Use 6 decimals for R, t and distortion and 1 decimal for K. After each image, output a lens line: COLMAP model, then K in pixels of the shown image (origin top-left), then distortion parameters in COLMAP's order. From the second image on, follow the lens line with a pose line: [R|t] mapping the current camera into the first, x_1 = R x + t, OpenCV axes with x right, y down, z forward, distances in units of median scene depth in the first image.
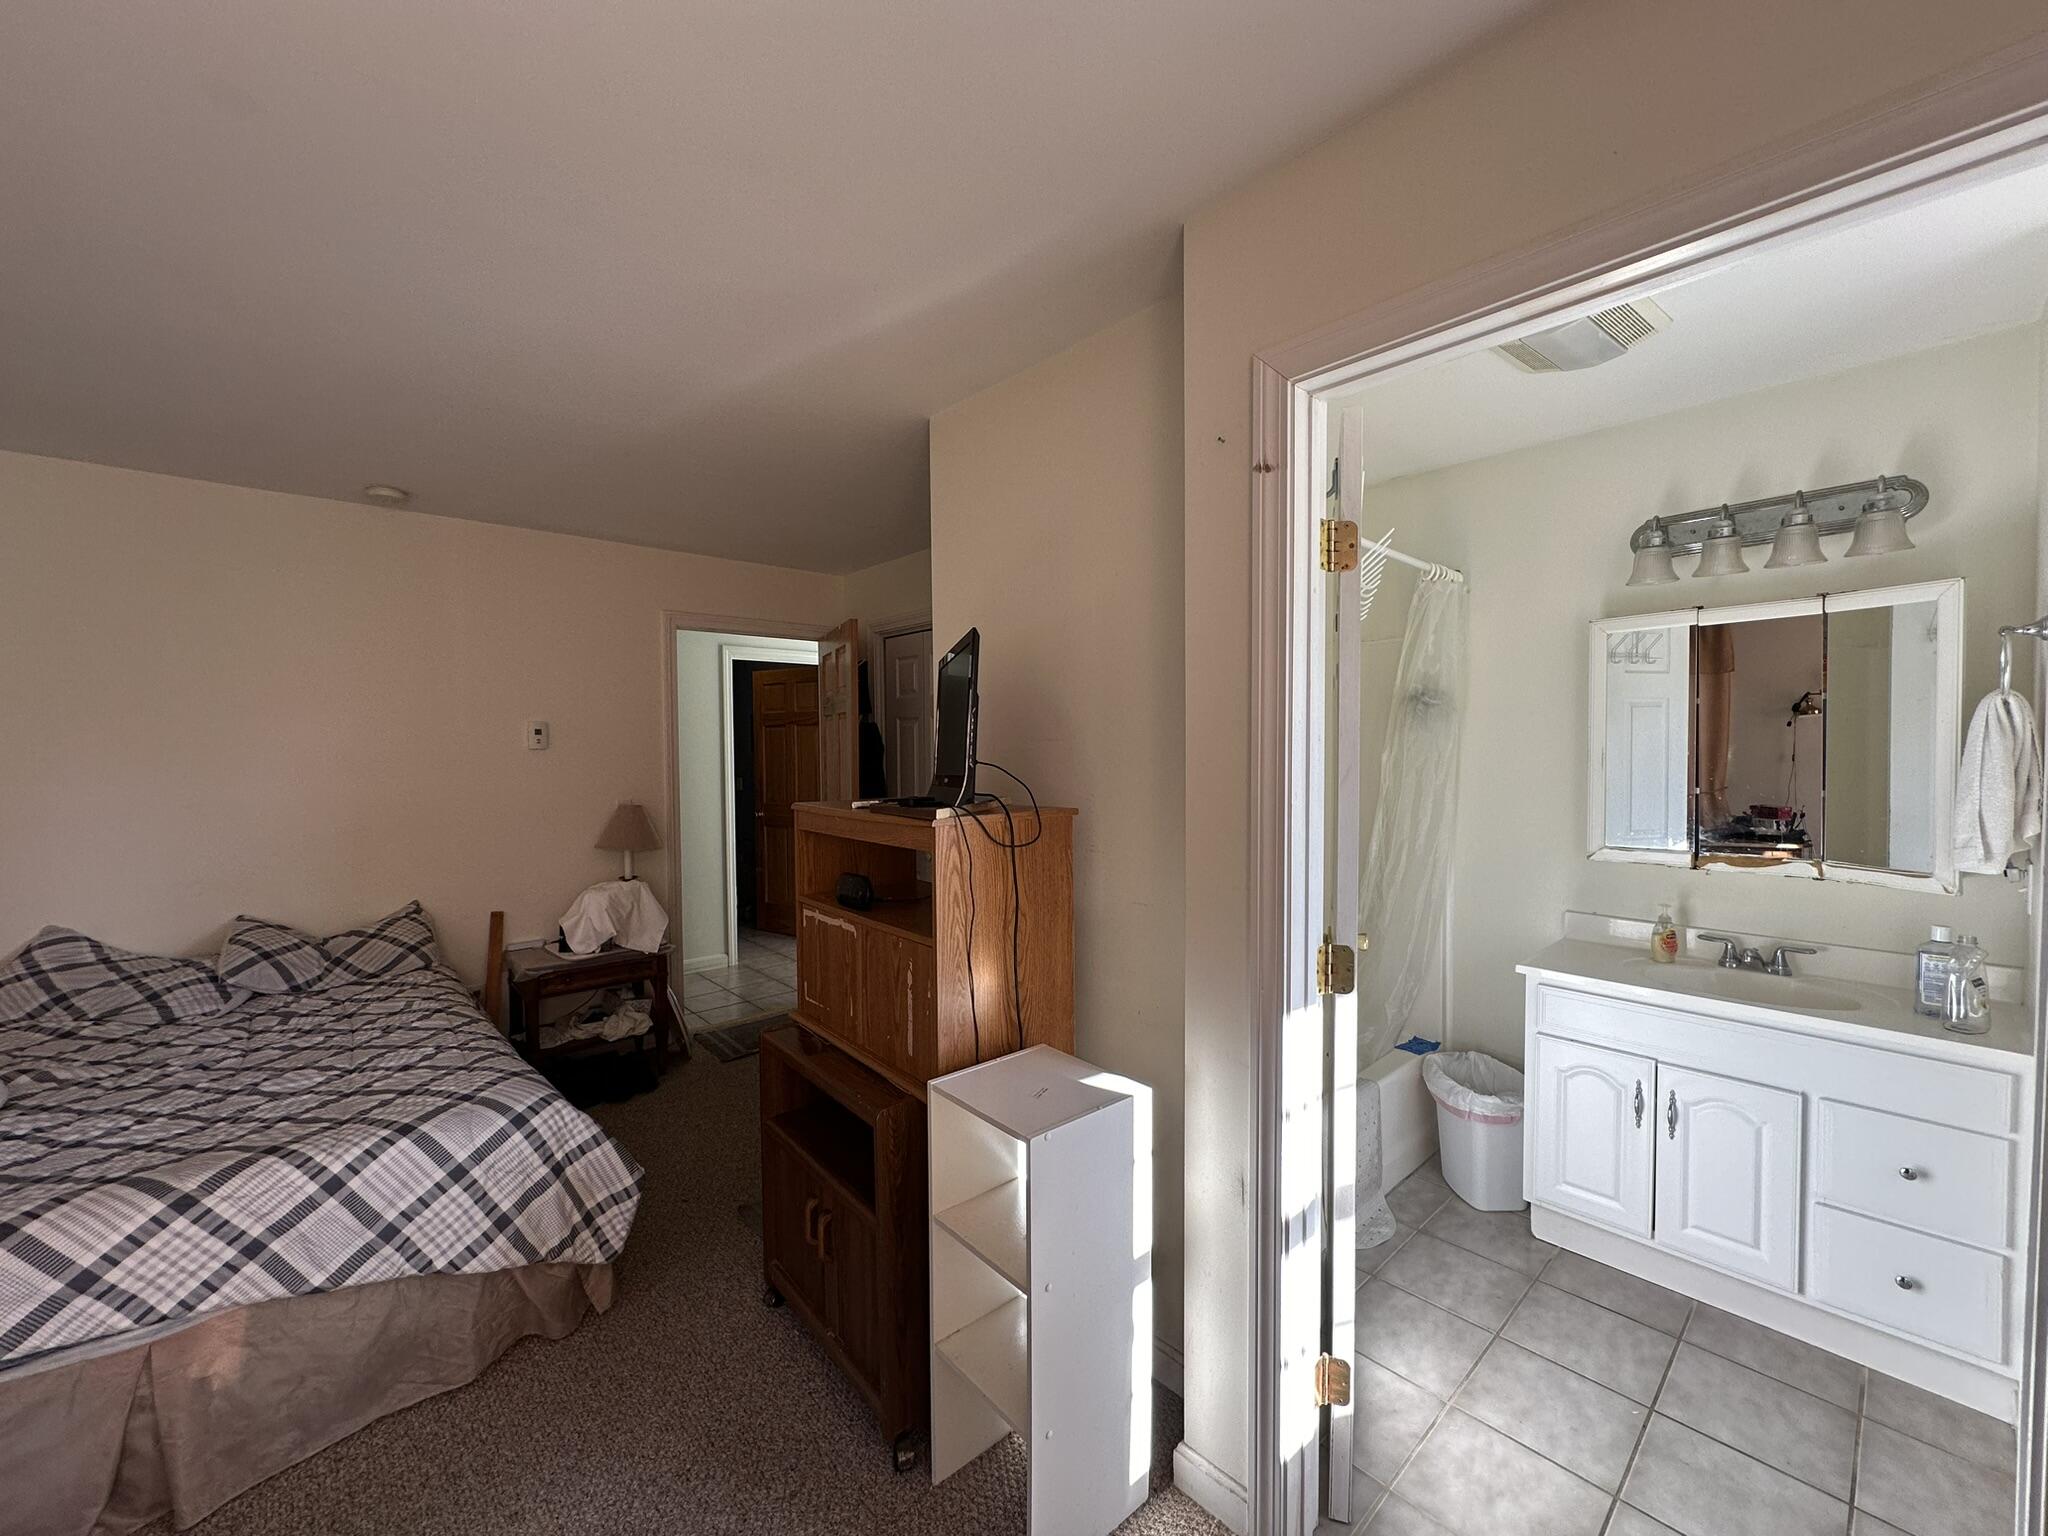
lens RADIAL K [[818.7, 0, 1027.4], [0, 818.7, 766.4], [0, 0, 1]] dist [-0.003093, 0.000373]
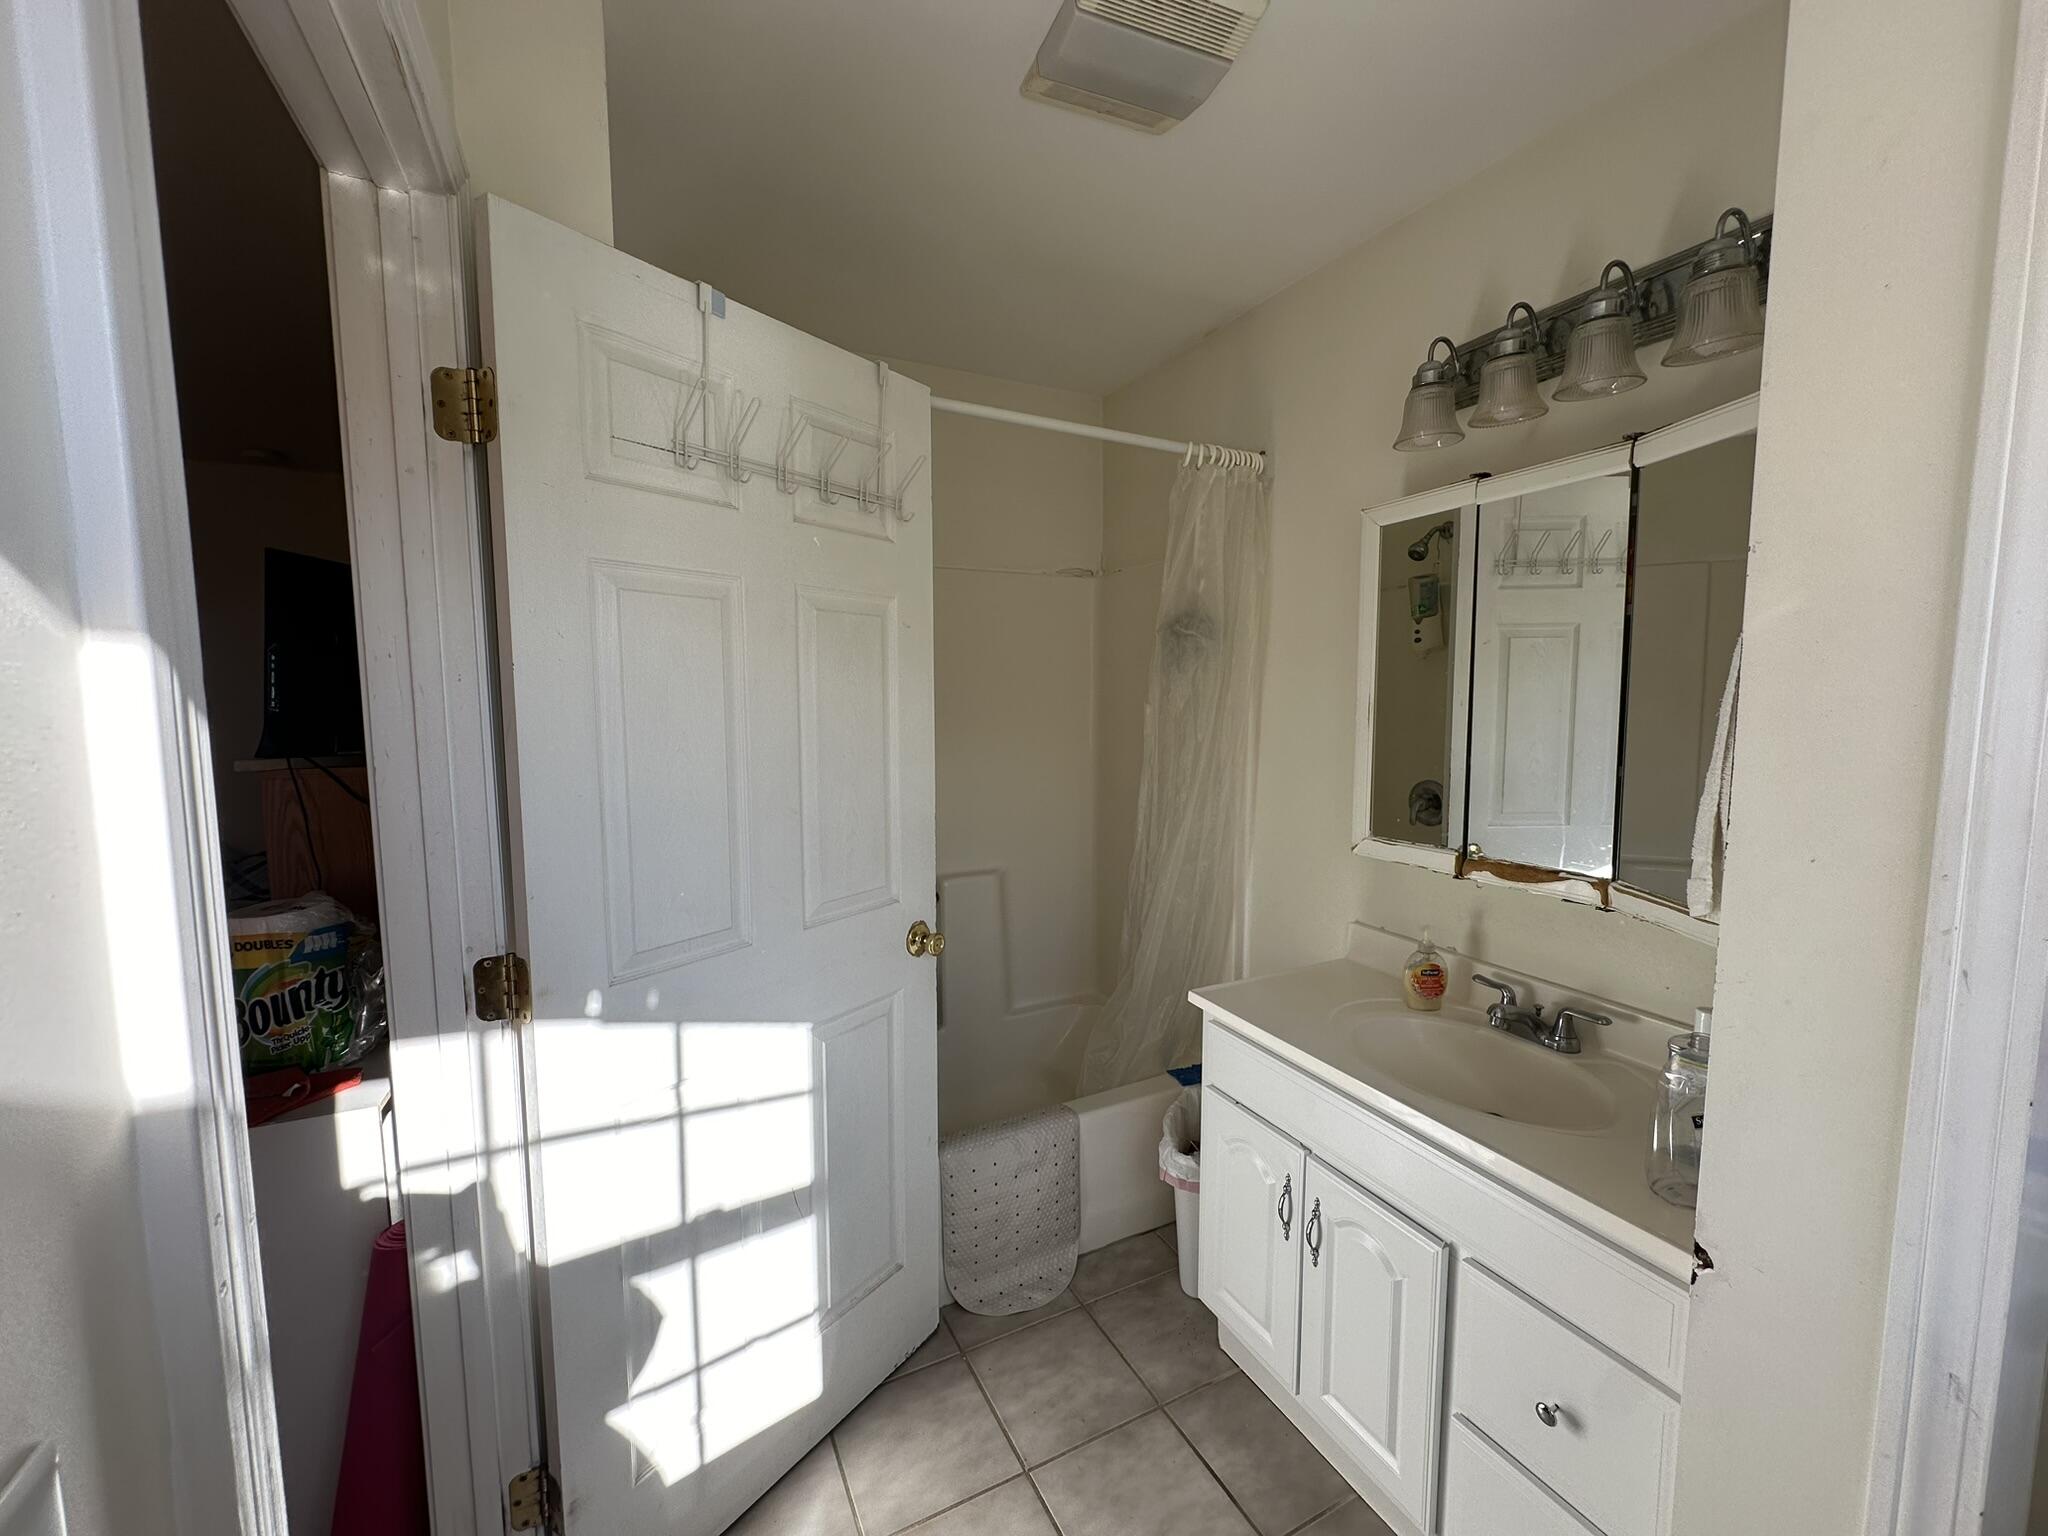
lens RADIAL K [[818.7, 0, 1025.1], [0, 818.7, 769.5], [0, 0, 1]] dist [-0.003093, 0.000373]
pose [[0.962870, 0.029573, -0.268340, 0.675325], [-0.011007, 0.997456, 0.070433, -0.005796], [0.269740, -0.064864, 0.960746, 0.279913]]
